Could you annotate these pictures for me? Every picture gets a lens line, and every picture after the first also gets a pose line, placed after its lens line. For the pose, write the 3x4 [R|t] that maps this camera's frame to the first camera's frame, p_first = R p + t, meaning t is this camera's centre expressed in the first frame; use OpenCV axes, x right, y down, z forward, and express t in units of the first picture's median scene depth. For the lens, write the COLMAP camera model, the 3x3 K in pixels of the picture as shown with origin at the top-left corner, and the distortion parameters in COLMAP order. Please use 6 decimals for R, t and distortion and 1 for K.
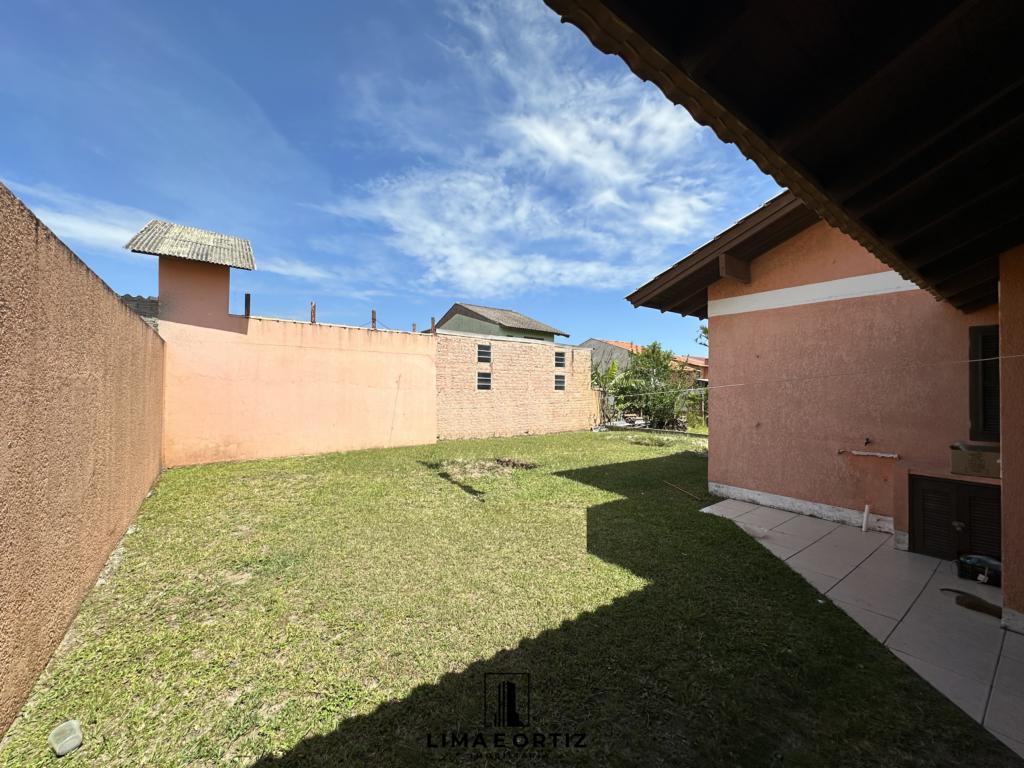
lens RADIAL K [[410.1, 0, 512.7], [0, 410.1, 388.2], [0, 0, 1]] dist [-0.004569, 0.001159]
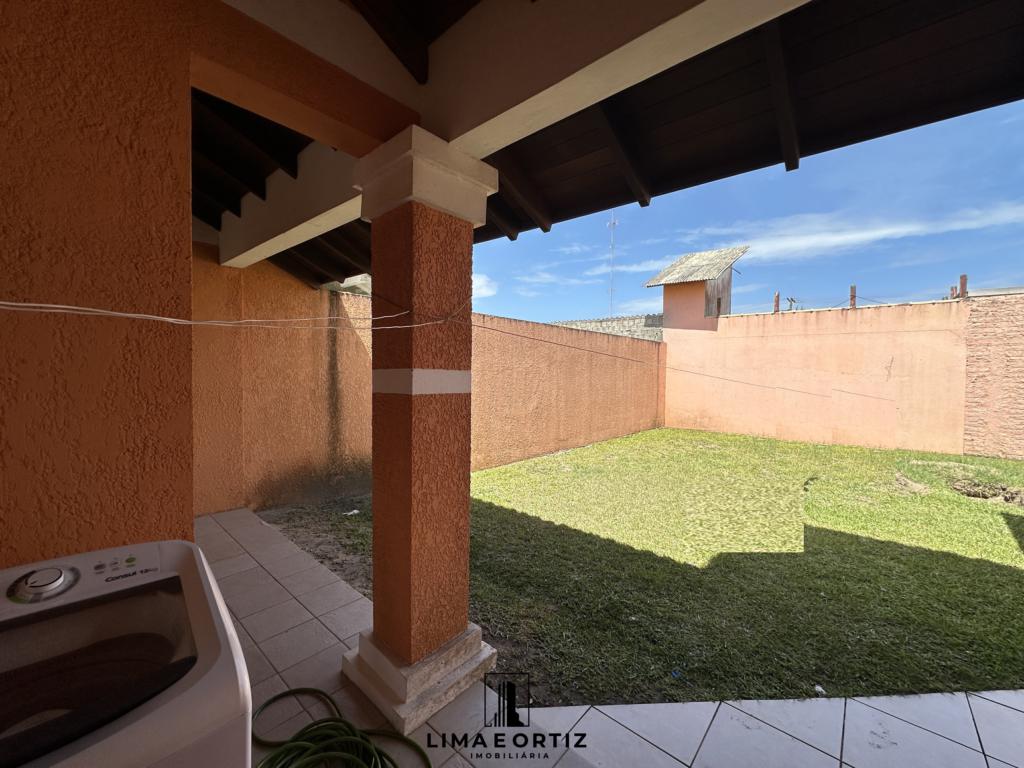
lens RADIAL K [[410.1, 0, 512.2], [0, 410.1, 384.2], [0, 0, 1]] dist [-0.004569, 0.001159]
pose [[0.207795, 0.025984, -0.977827, 0.405084], [-0.009061, 0.999655, 0.024639, 0.004615], [0.978130, 0.003740, 0.207959, 0.121333]]
